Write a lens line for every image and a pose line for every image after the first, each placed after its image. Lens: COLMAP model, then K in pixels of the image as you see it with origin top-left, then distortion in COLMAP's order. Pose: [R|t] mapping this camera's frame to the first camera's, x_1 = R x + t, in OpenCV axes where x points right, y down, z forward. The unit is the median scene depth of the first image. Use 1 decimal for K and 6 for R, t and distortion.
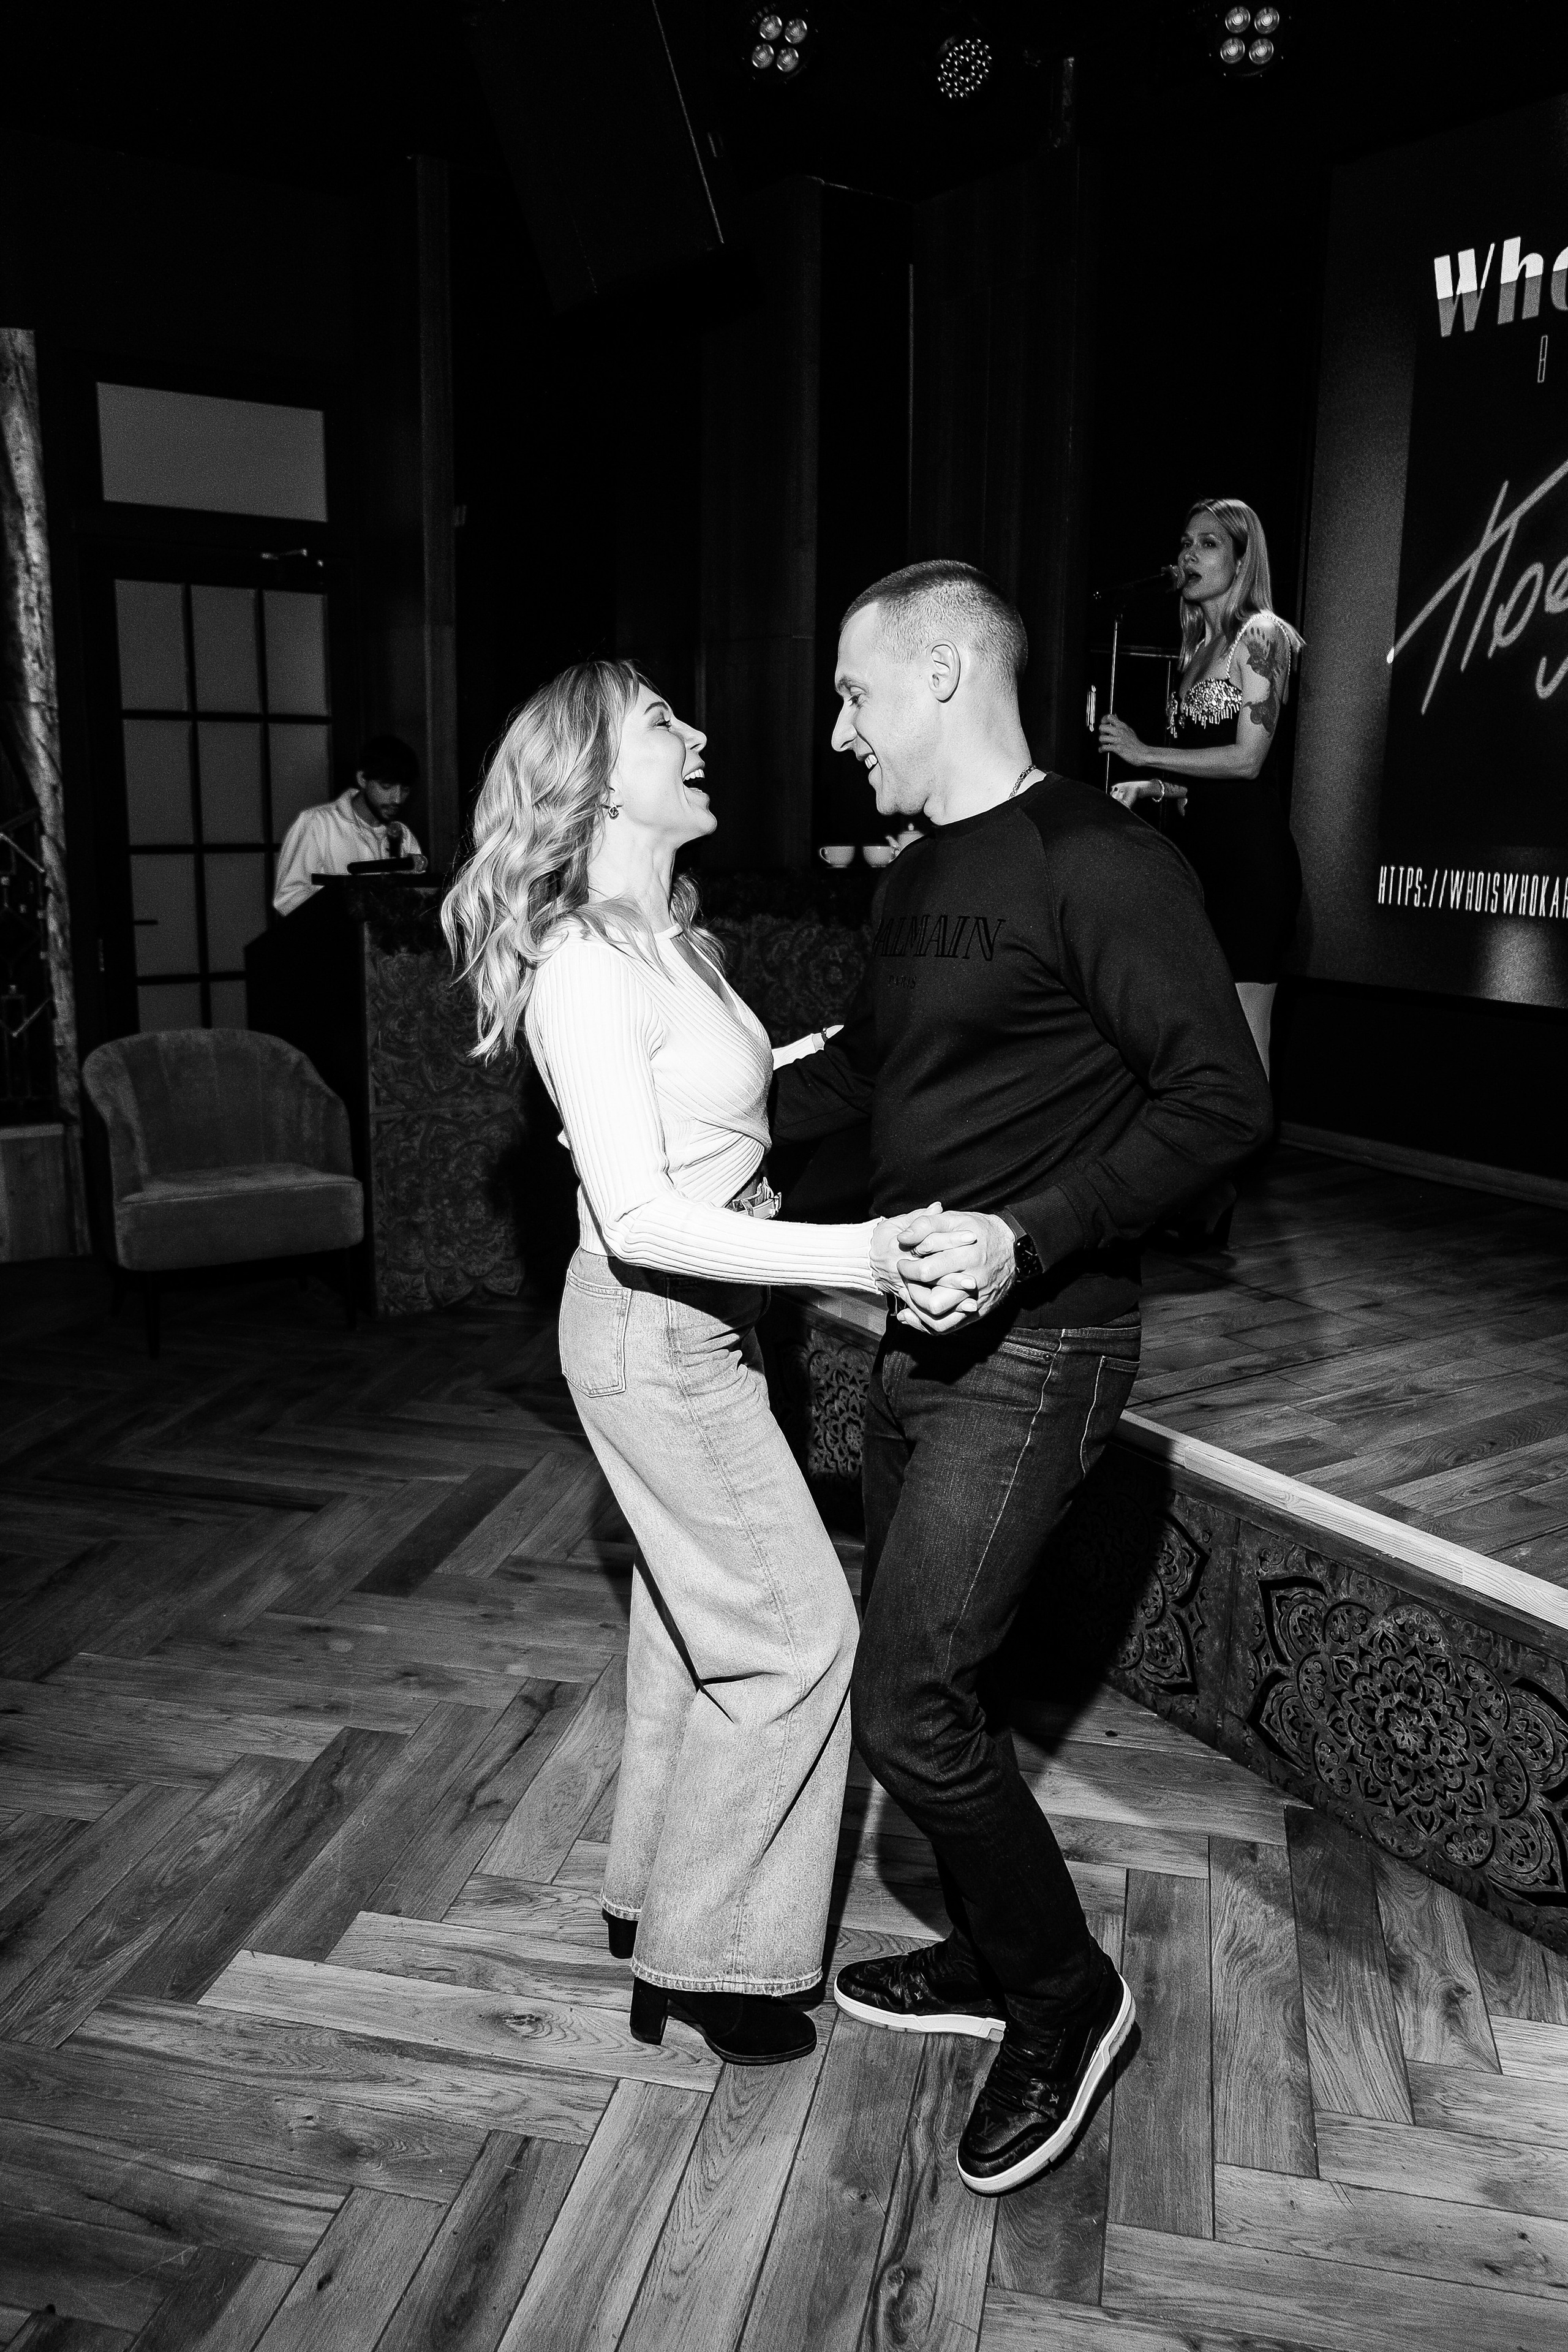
lens RADIAL K [[1776.4, 0, 779.7], [0, 1776.4, 1163.7], [0, 0, 1]] dist [-0.032152, 0.019380]
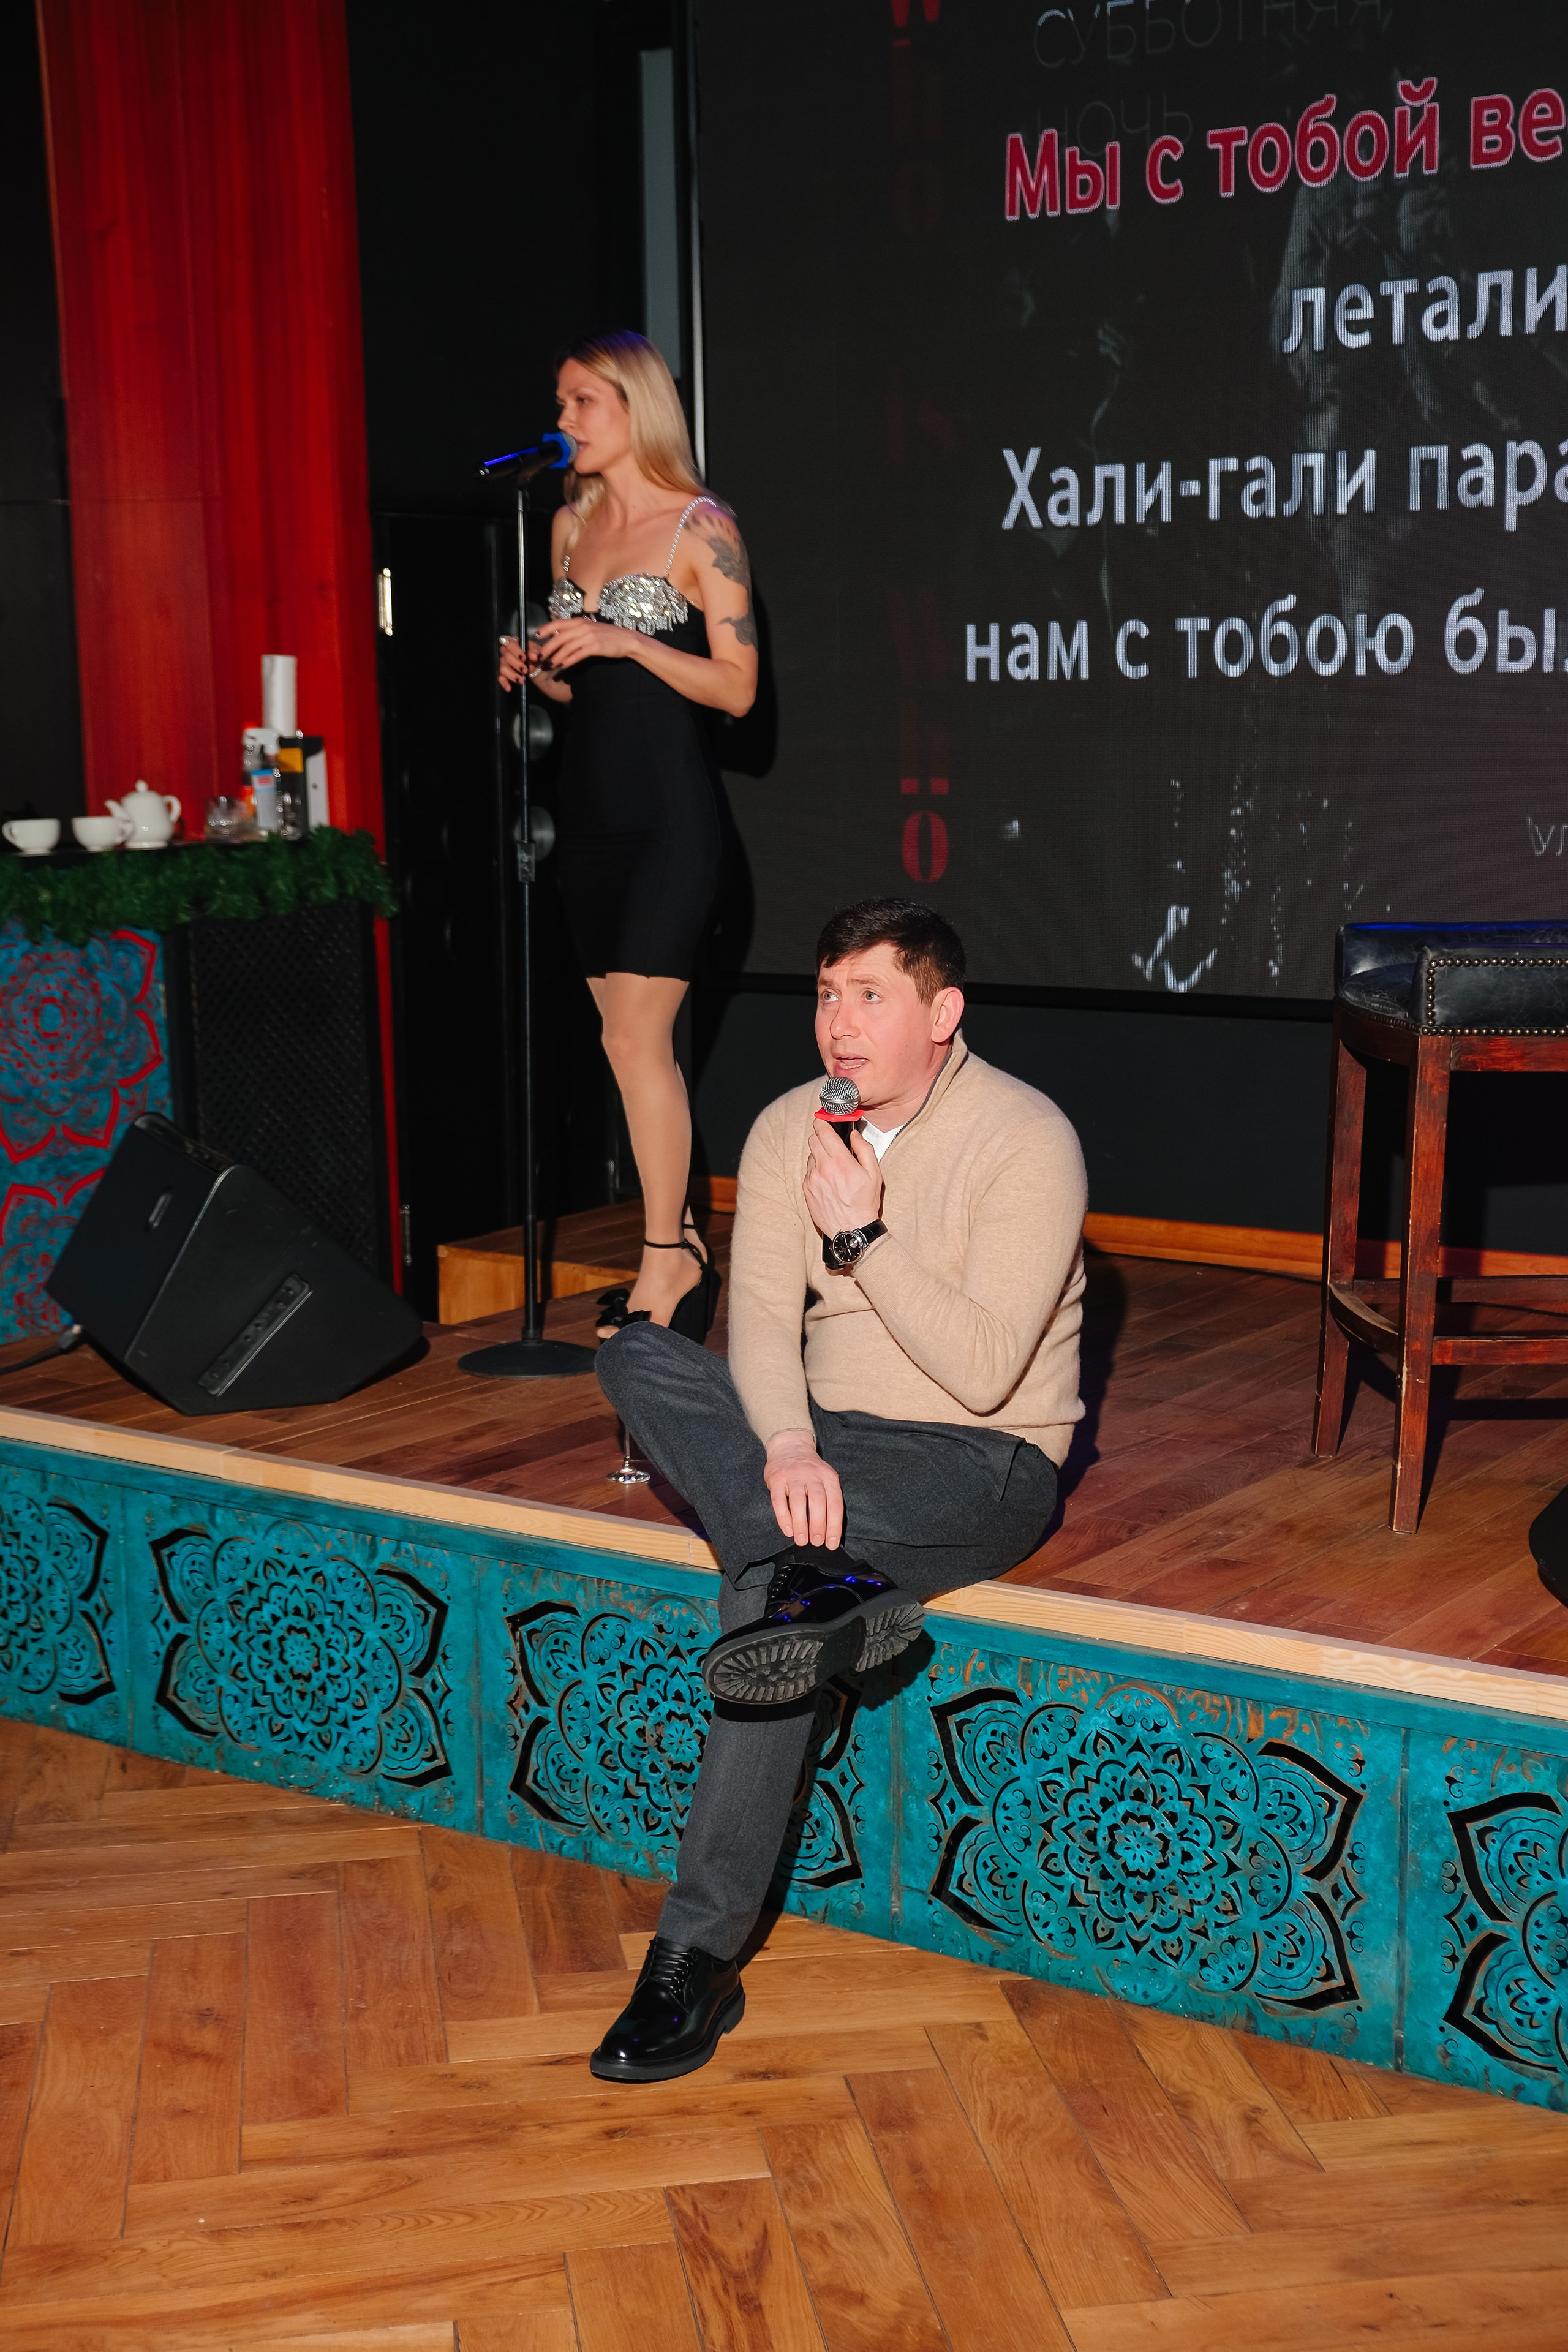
lens RADIAL K [[3045.8, 0, 786.3], [0, 3045.8, 1179.9], [0, 0, 1]] dist [0.003797, 0.000000]
pose [[0.932301, -0.084598, 0.351651, -0.272279], [0.104086, 0.993885, -0.036851, 0.048938], [-0.346383, 0.070958, 0.935406, -0.294042]]
